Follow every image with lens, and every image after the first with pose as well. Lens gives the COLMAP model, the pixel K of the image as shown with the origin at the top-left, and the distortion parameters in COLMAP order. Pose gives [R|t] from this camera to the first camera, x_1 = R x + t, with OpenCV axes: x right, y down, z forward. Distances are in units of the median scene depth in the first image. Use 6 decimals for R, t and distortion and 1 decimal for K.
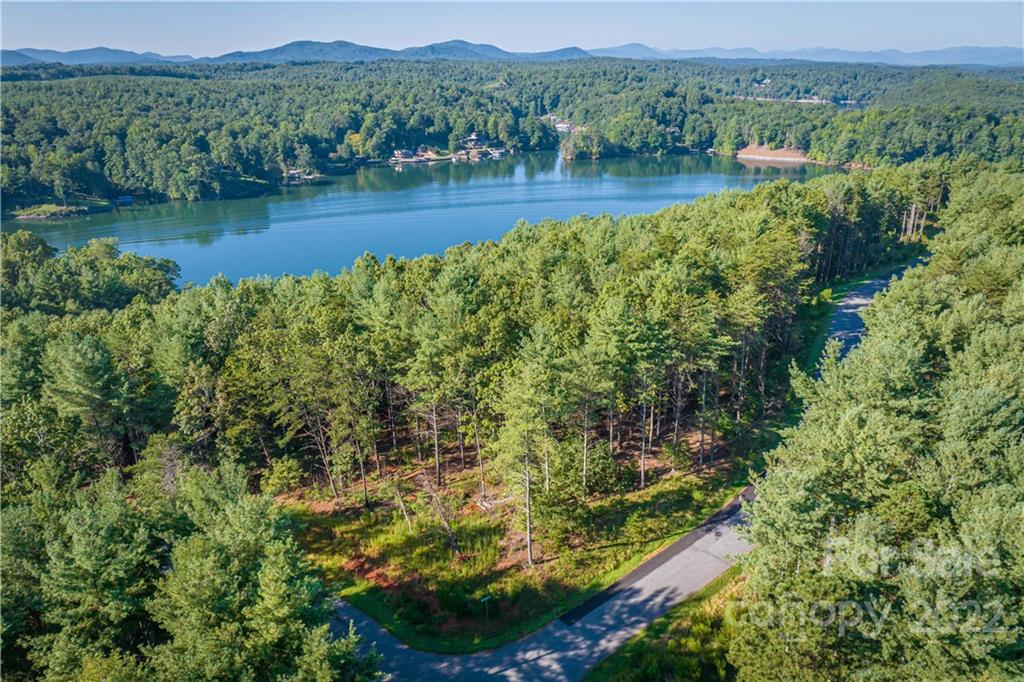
lens RADIAL K [[727.3, 0, 518.4], [0, 727.3, 351.8], [0, 0, 1]] dist [-0.042535, 0.007670]
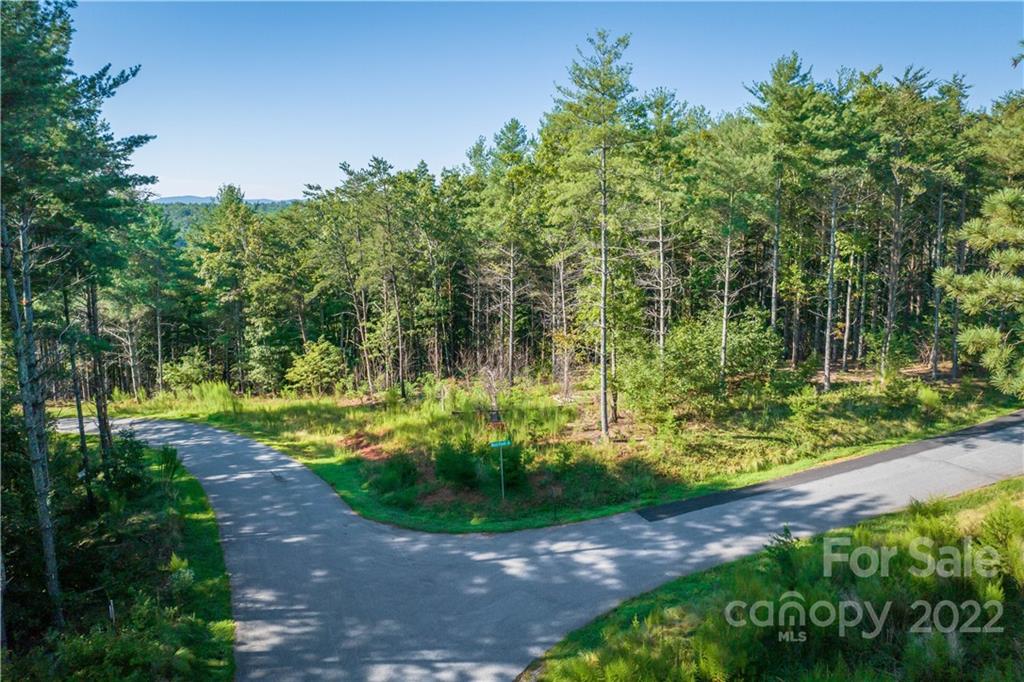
lens RADIAL K [[727.3, 0, 506.7], [0, 727.3, 341.2], [0, 0, 1]] dist [-0.042535, 0.007670]
pose [[0.956415, 0.053826, -0.287009, 0.107579], [-0.110366, 0.976592, -0.184626, 0.345764], [0.270353, 0.208255, 0.939968, 0.440671]]
